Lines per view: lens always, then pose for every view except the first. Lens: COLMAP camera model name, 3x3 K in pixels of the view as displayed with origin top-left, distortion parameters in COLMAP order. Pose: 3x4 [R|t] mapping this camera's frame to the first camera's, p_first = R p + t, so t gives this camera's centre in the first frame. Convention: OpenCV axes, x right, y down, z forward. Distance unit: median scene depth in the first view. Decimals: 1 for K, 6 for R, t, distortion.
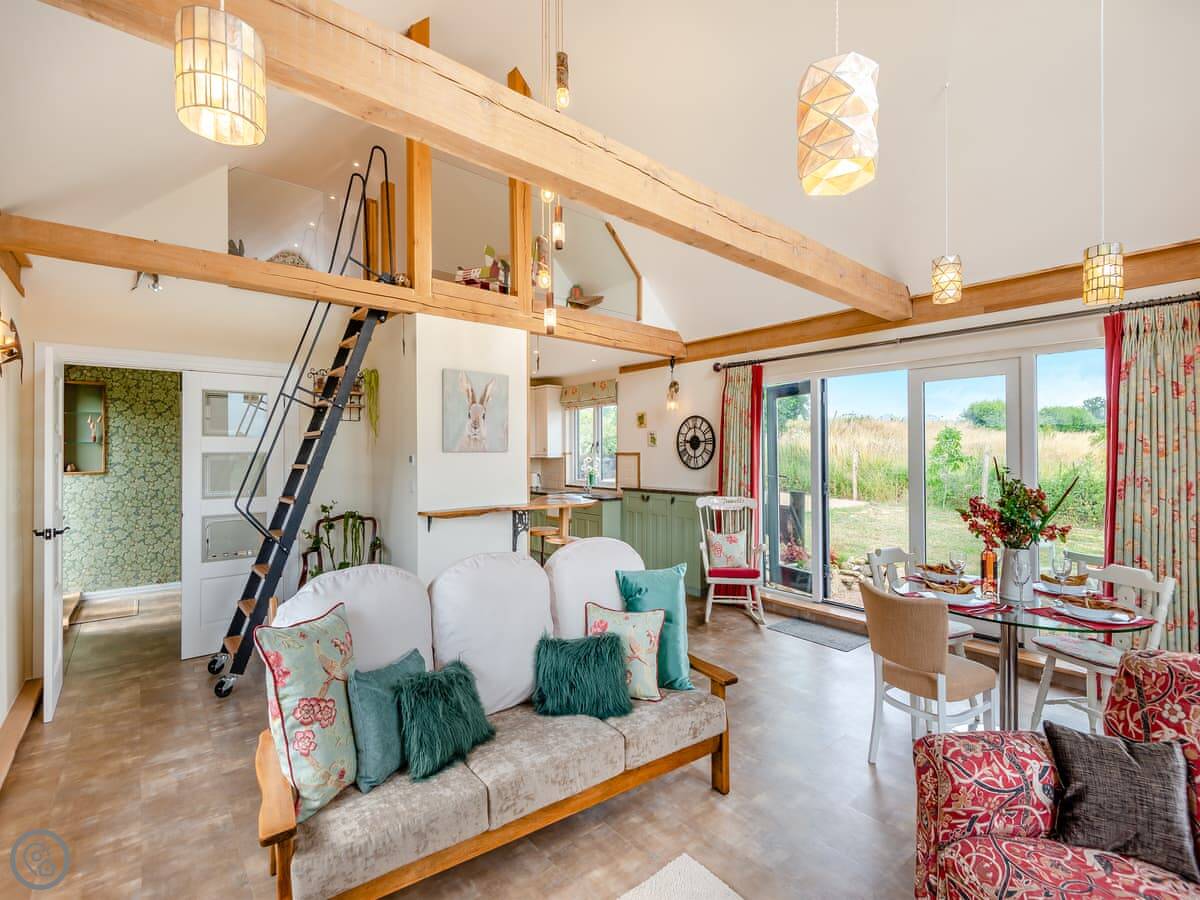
lens RADIAL K [[544.1, 0, 599.1], [0, 544.1, 446.2], [0, 0, 1]] dist [0.001736, -0.000323]
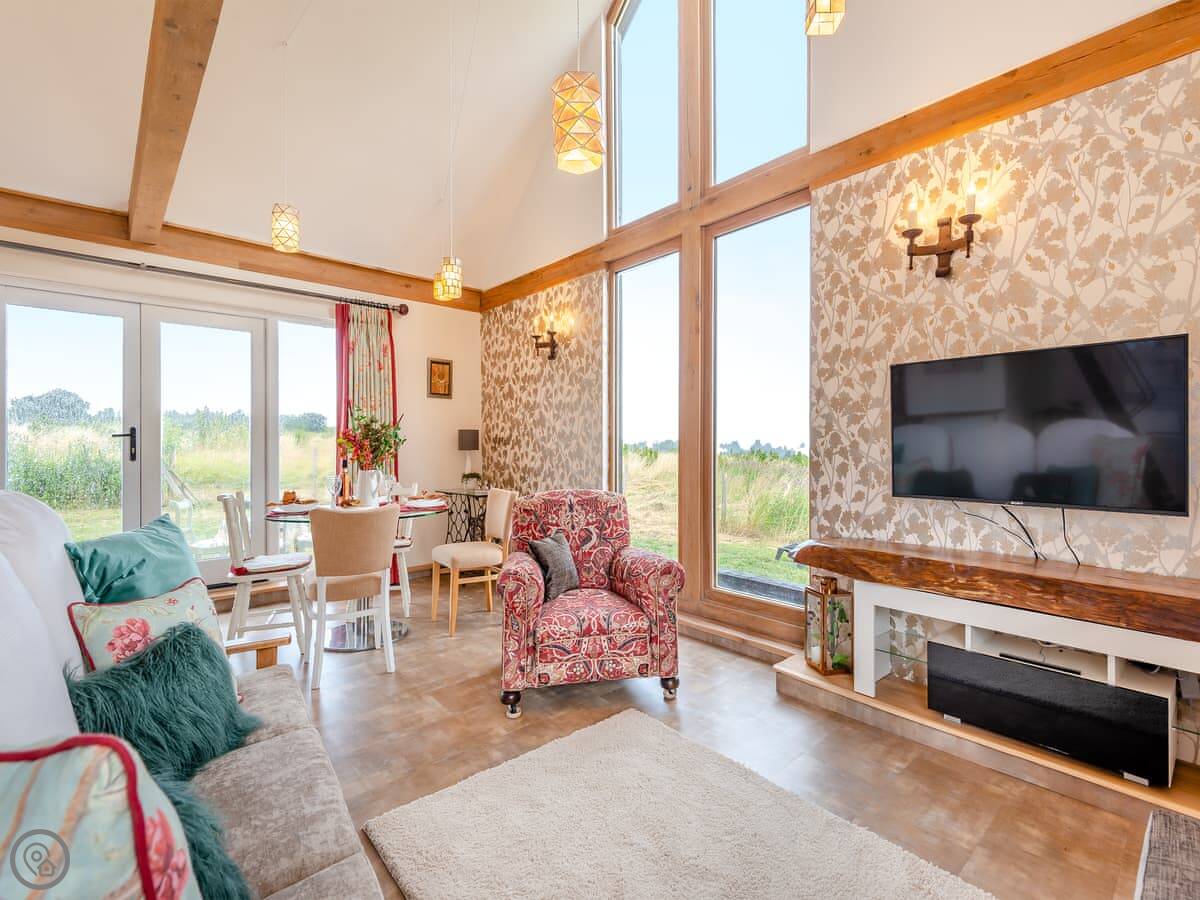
lens RADIAL K [[544.1, 0, 599.1], [0, 544.1, 446.2], [0, 0, 1]] dist [0.001736, -0.000323]
pose [[-0.032474, 0.002286, 0.999470, -0.695047], [-0.010676, 0.999940, -0.002634, 0.176989], [-0.999416, -0.010756, -0.032448, 0.689558]]
